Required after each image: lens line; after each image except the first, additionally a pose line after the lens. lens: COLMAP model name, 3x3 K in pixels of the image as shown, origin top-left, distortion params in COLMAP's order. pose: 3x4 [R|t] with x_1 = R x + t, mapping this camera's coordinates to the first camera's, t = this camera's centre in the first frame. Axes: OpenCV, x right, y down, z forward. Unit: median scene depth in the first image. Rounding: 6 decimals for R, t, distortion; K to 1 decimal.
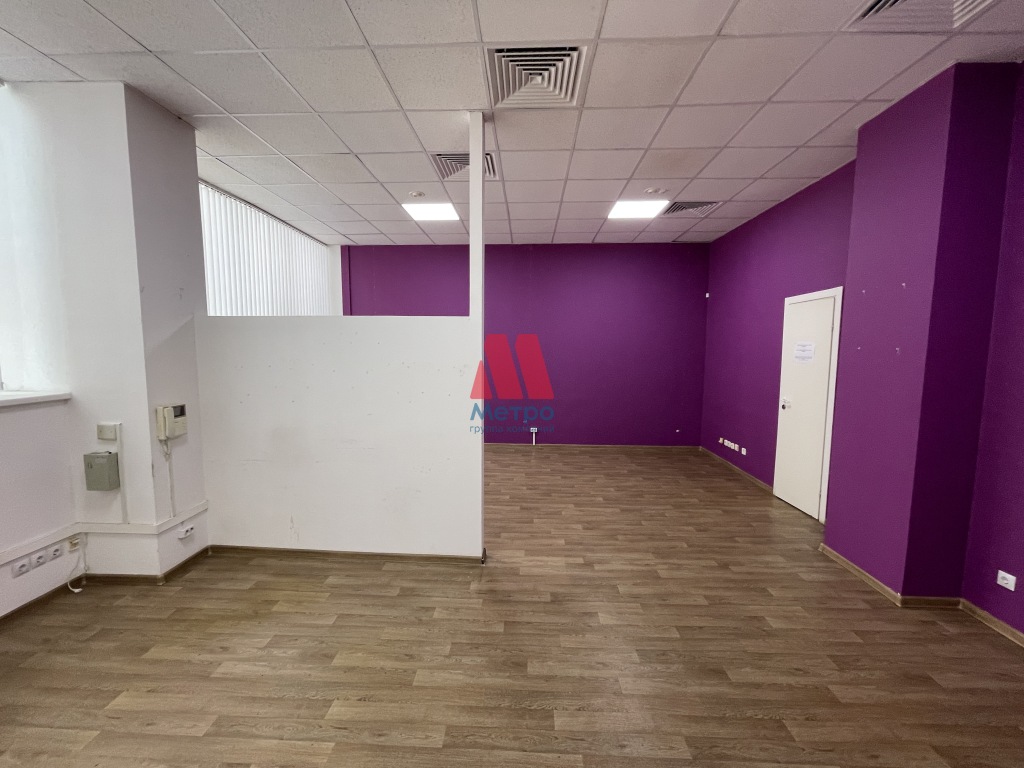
lens RADIAL K [[410.0, 0, 513.6], [0, 410.0, 386.9], [0, 0, 1]] dist [-0.000801, 0.000443]
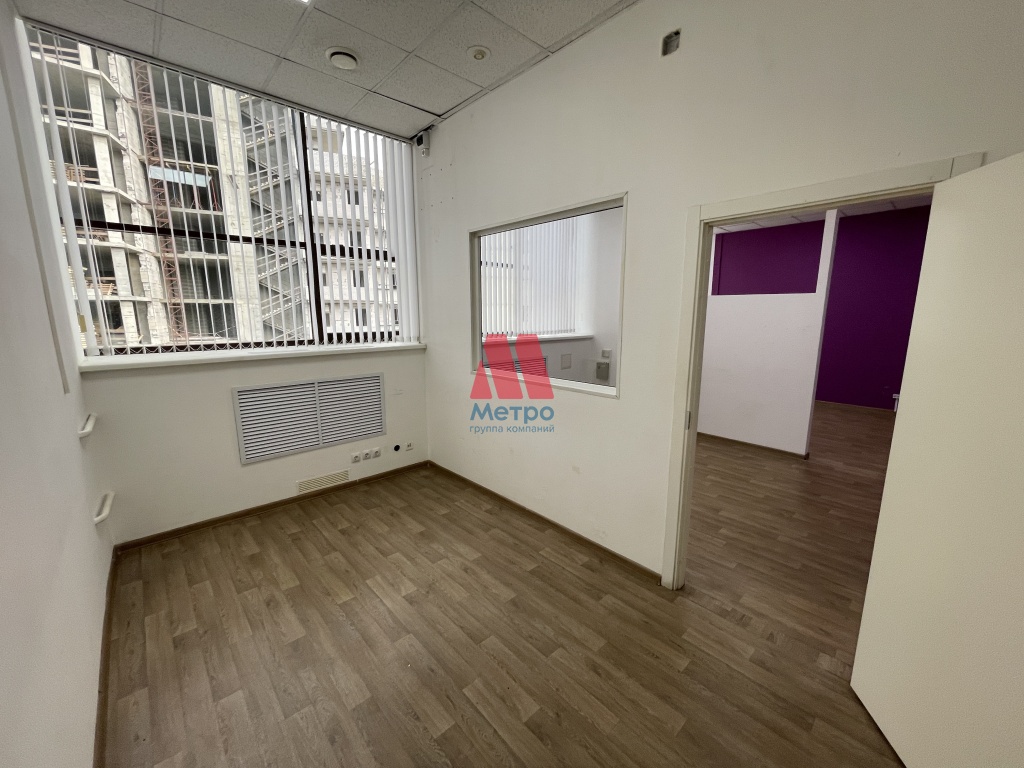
lens RADIAL K [[414.1, 0, 513.6], [0, 414.1, 378.5], [0, 0, 1]] dist [0.001938, 0.000171]
pose [[0.709338, 0.102674, -0.697350, 0.205267], [-0.062084, 0.994590, 0.083287, 0.081599], [0.702129, -0.015784, 0.711875, -0.850213]]
